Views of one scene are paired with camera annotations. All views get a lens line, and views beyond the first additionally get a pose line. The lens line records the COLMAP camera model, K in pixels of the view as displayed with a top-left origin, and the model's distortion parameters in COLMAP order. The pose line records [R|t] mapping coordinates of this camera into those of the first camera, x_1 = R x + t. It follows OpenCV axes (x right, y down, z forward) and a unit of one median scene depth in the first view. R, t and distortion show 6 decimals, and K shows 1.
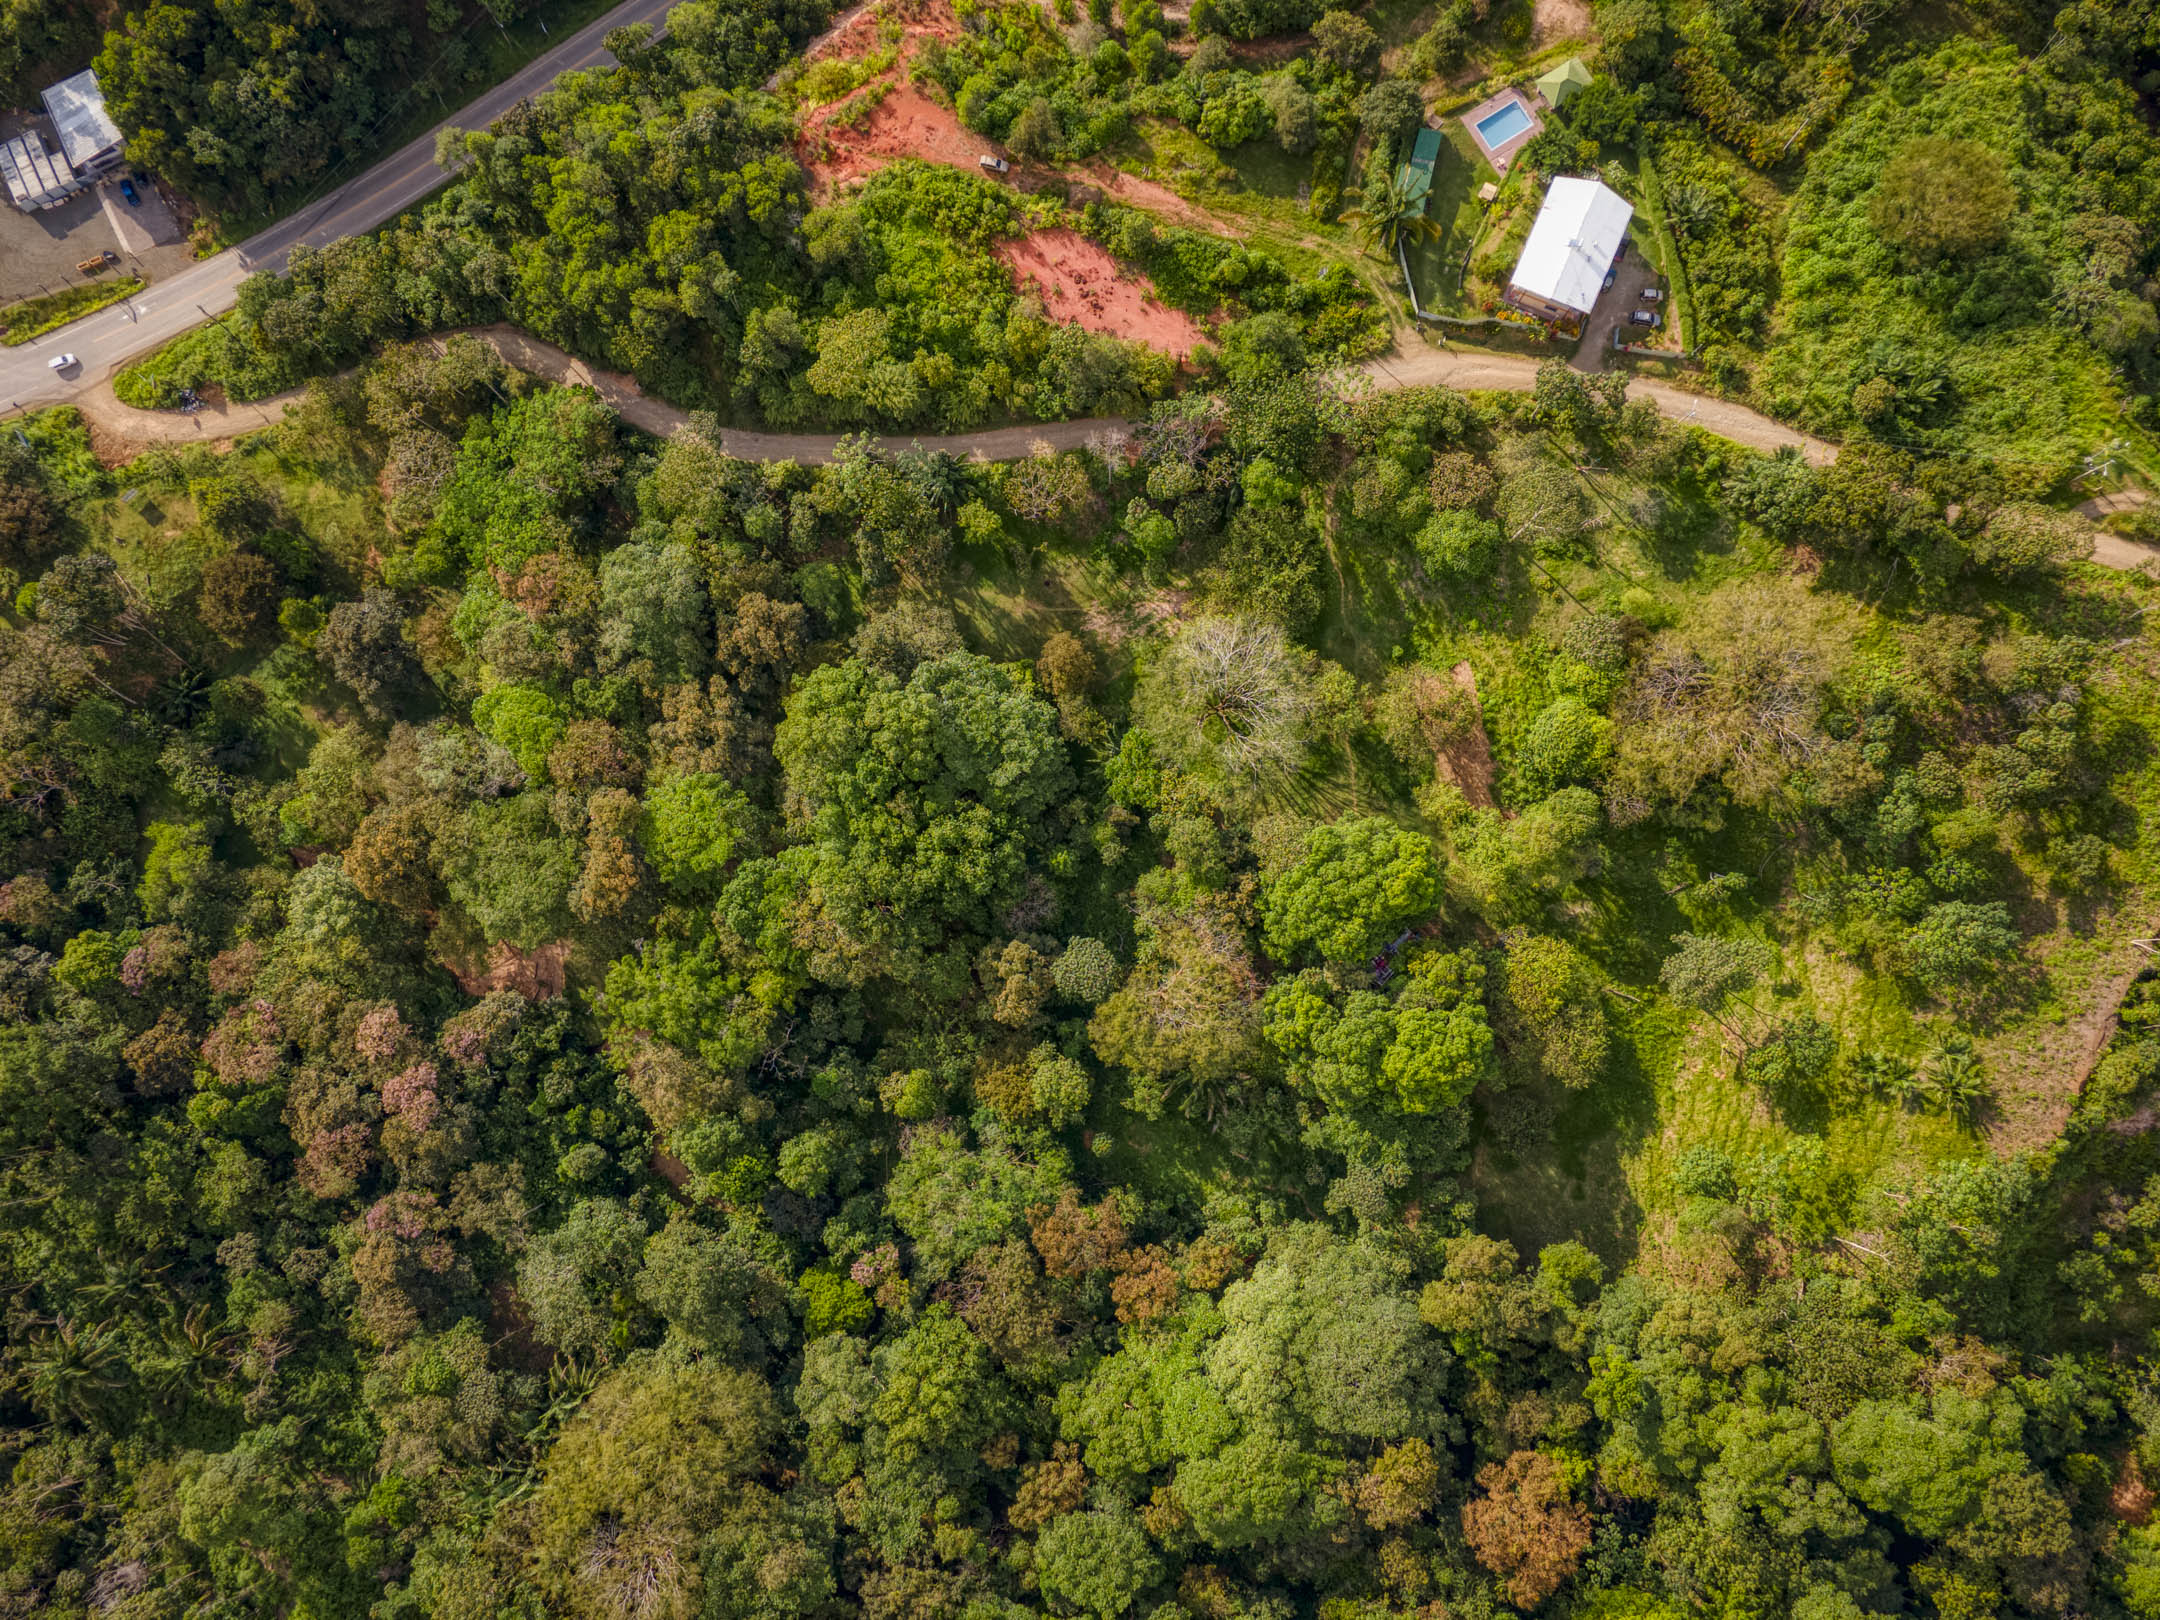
lens RADIAL K [[1568.4, 0, 1064.1], [0, 1568.4, 811.5], [0, 0, 1]] dist [0.029783, 0.025022]
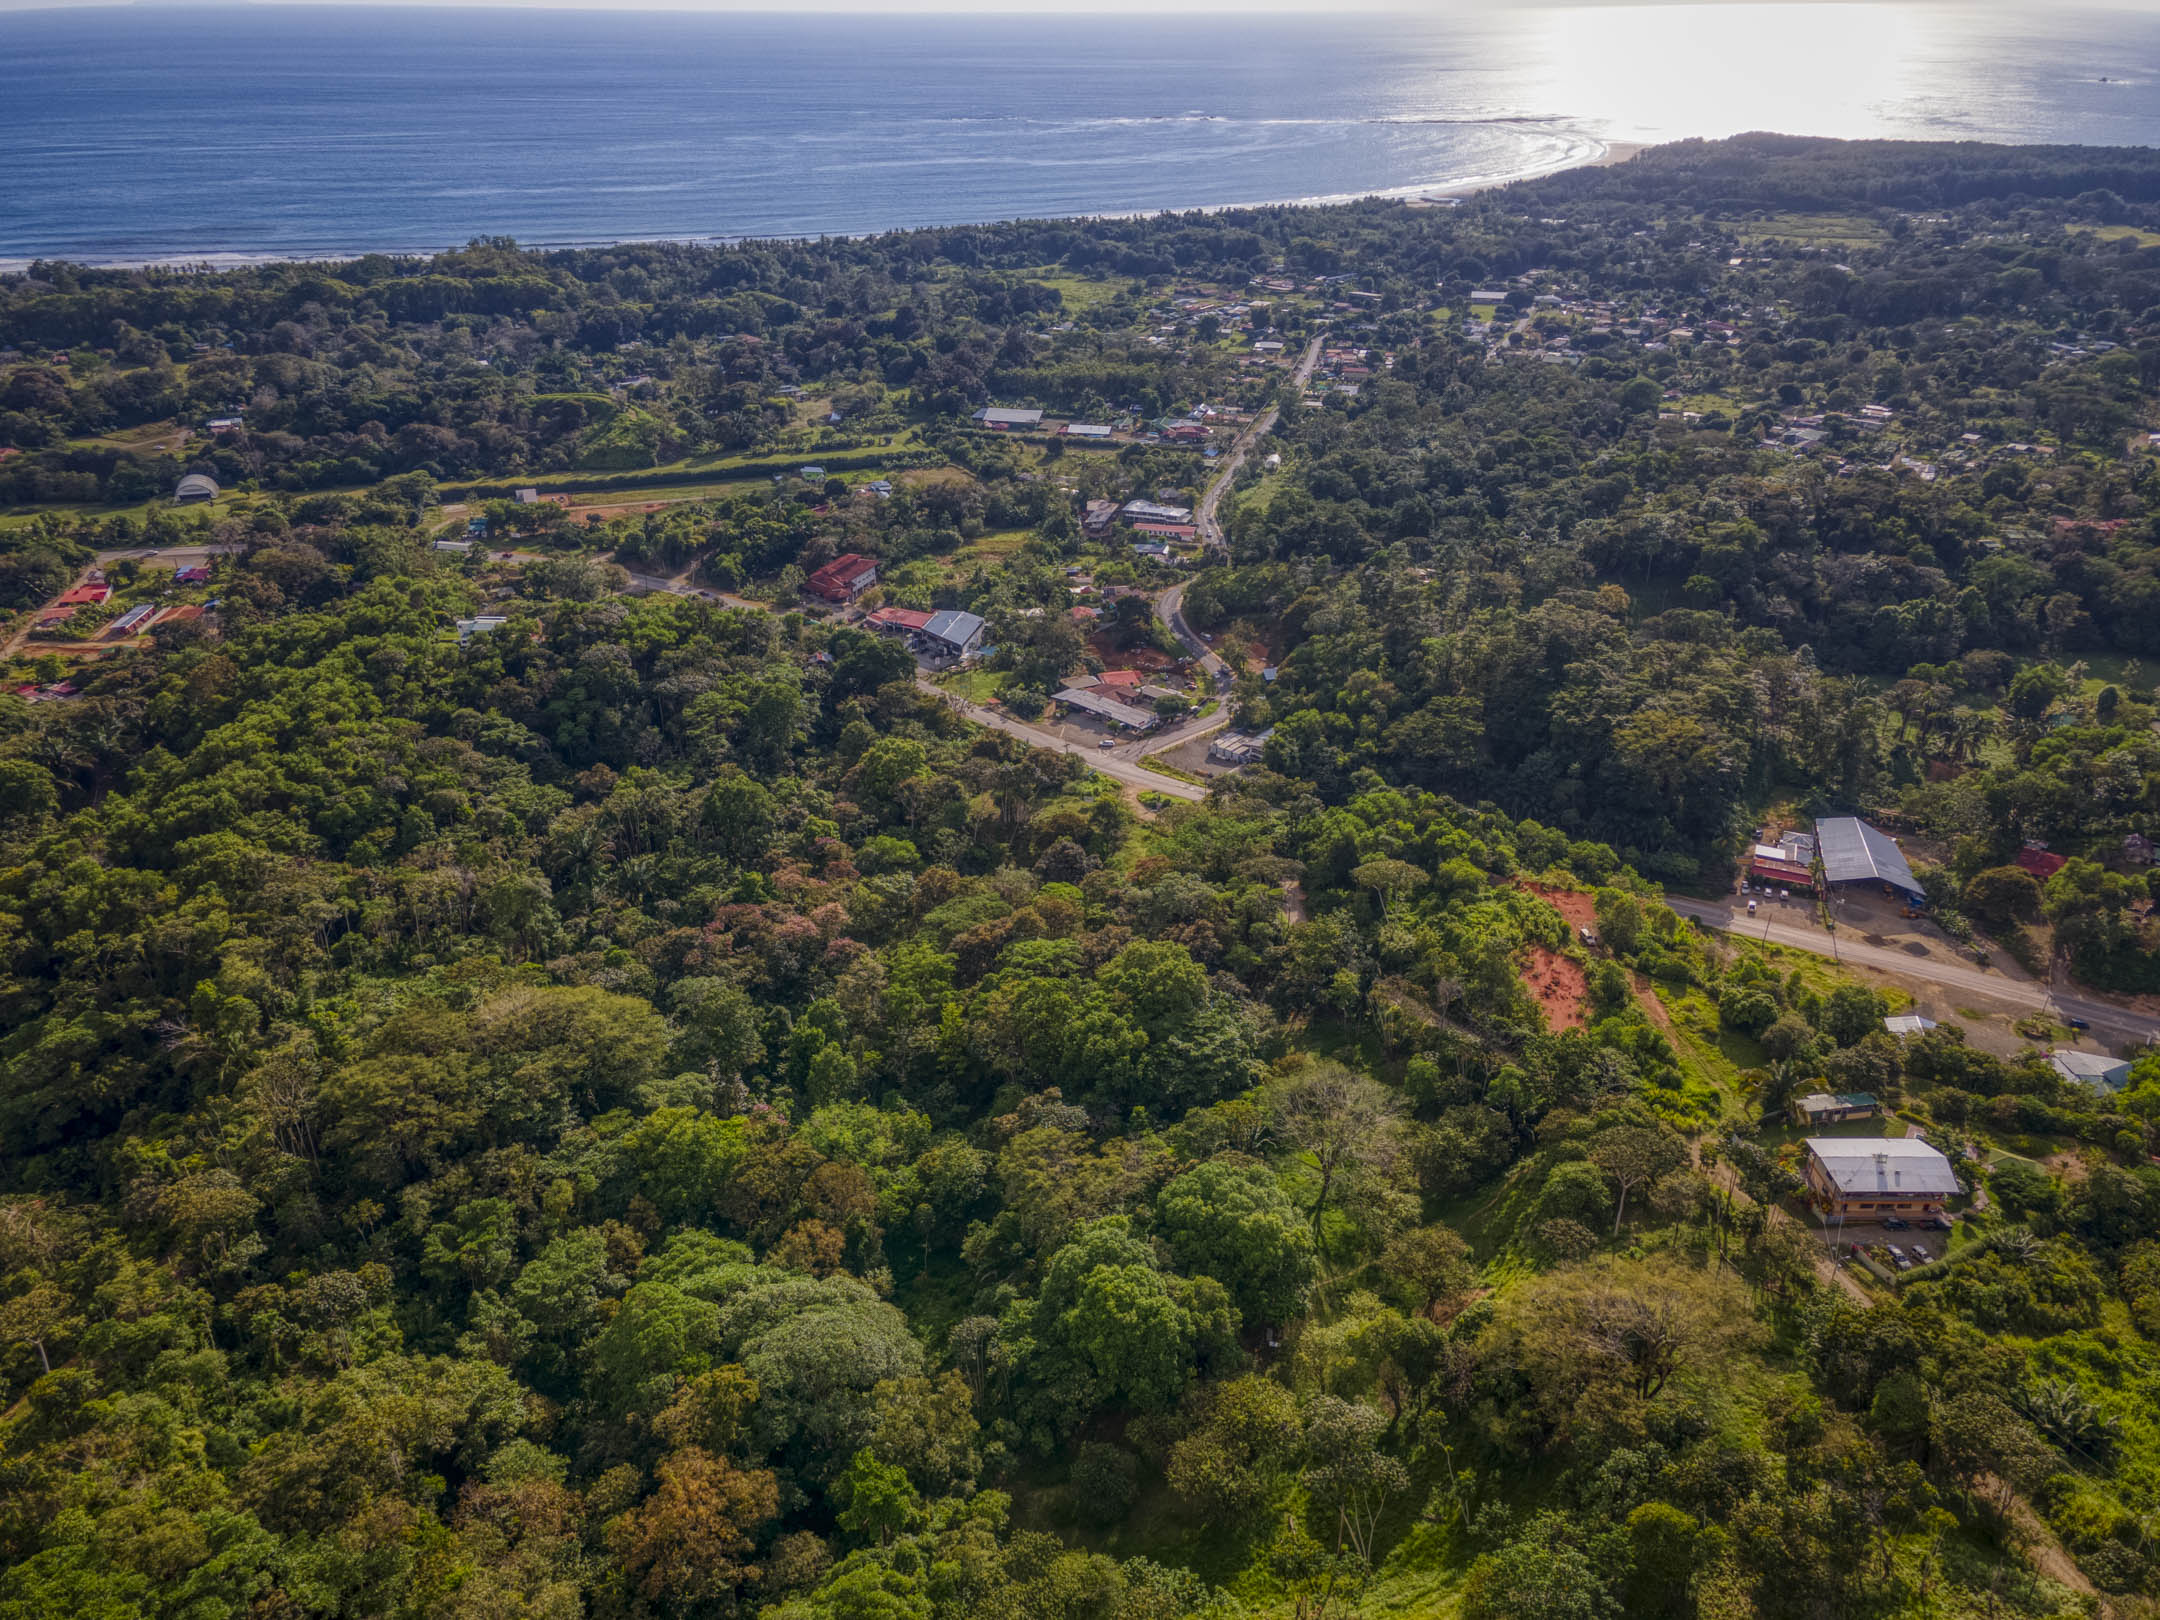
lens RADIAL K [[1568.4, 0, 1067.2], [0, 1568.4, 806.2], [0, 0, 1]] dist [0.029783, 0.025022]
pose [[0.411912, 0.414478, -0.811503, 0.838943], [-0.906259, 0.279177, -0.317419, 0.391008], [0.094990, 0.866180, 0.490620, 0.221723]]
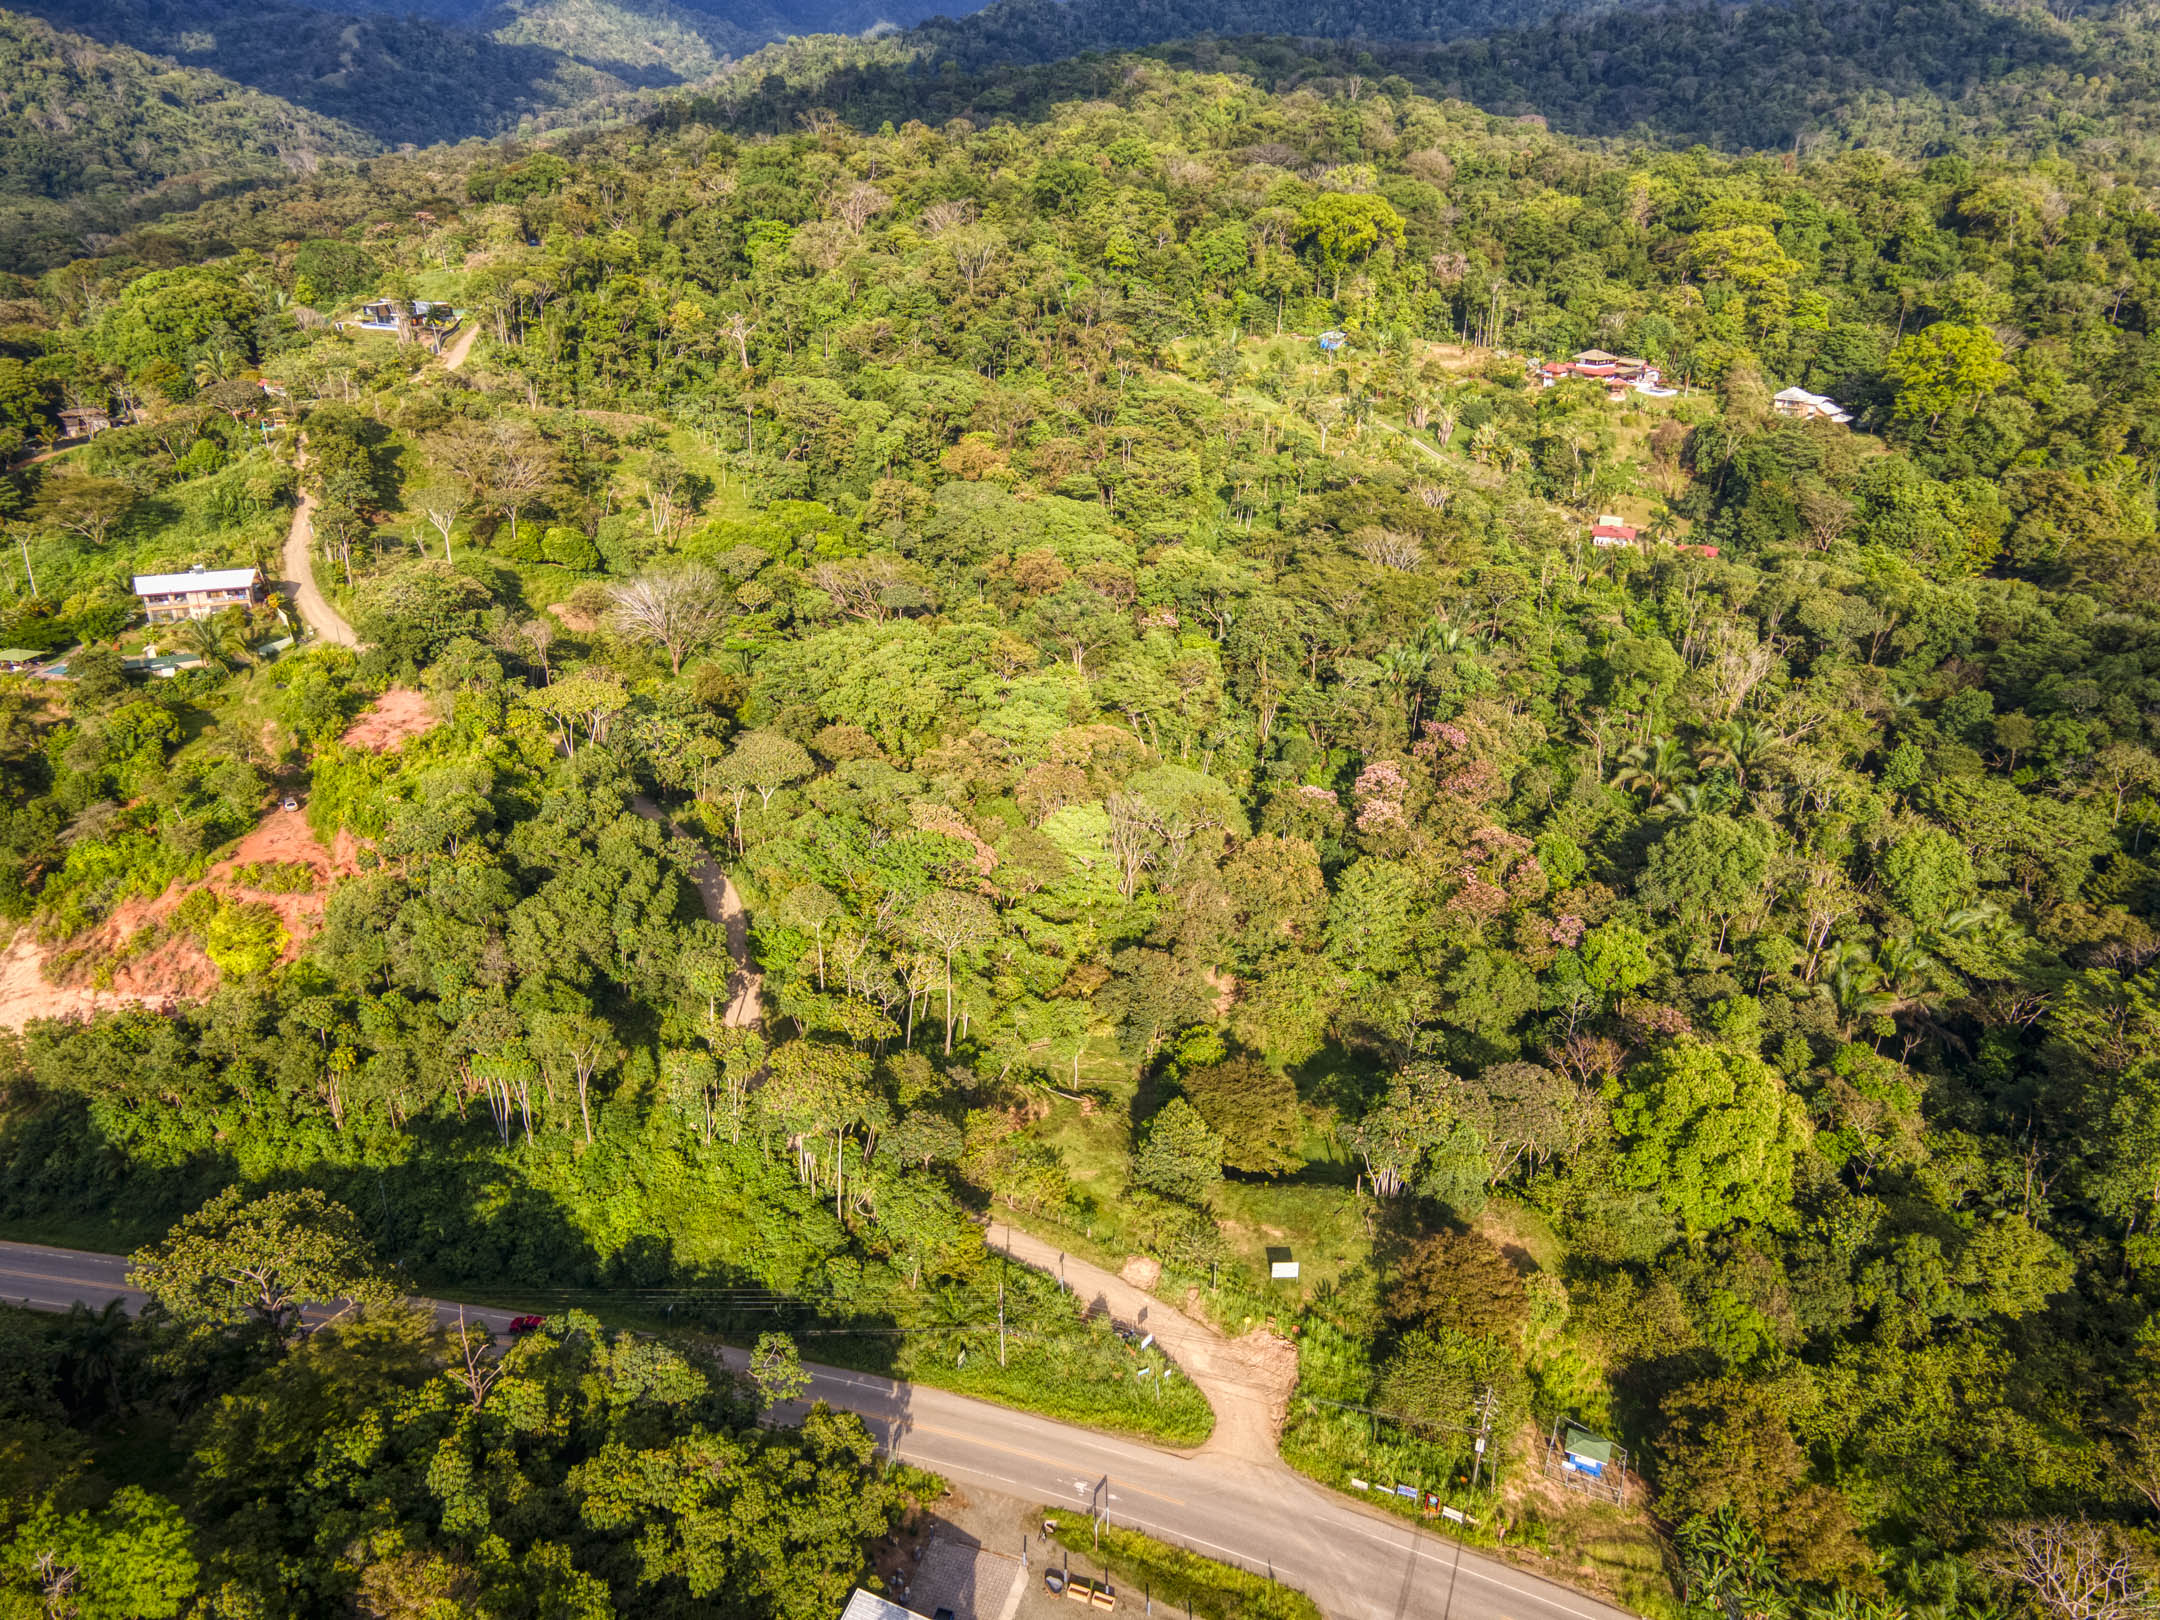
lens RADIAL K [[1568.4, 0, 1074.5], [0, 1568.4, 807.9], [0, 0, 1]] dist [0.029783, 0.025022]
pose [[-0.712055, -0.277445, 0.644982, -1.007227], [0.698522, -0.187006, 0.690721, -0.759975], [-0.071022, 0.942366, 0.326960, 0.695560]]
